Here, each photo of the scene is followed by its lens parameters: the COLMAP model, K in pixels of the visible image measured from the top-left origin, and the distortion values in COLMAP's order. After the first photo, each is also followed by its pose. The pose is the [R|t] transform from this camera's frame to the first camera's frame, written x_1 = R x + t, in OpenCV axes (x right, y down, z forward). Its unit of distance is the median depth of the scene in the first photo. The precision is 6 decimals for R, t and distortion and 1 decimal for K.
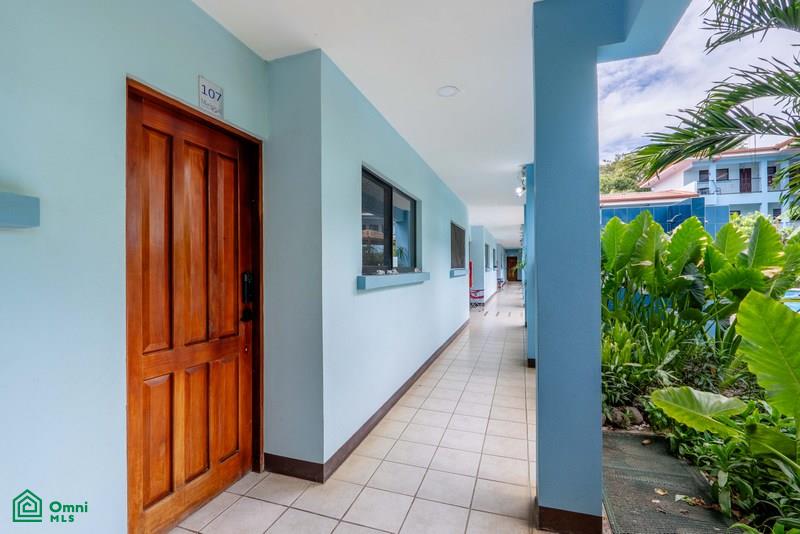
lens RADIAL K [[368.9, 0, 397.9], [0, 368.9, 268.1], [0, 0, 1]] dist [-0.001653, 0.000407]
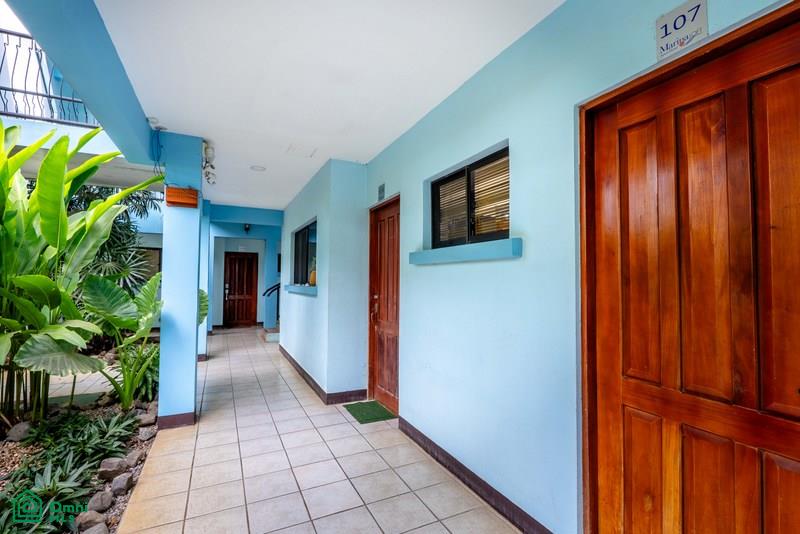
lens RADIAL K [[368.9, 0, 399.7], [0, 368.9, 266.9], [0, 0, 1]] dist [-0.001653, 0.000407]
pose [[-0.710350, -0.024579, -0.703419, 0.319628], [-0.002447, 0.999470, -0.032452, -0.005583], [0.703844, -0.021331, -0.710034, 1.117282]]
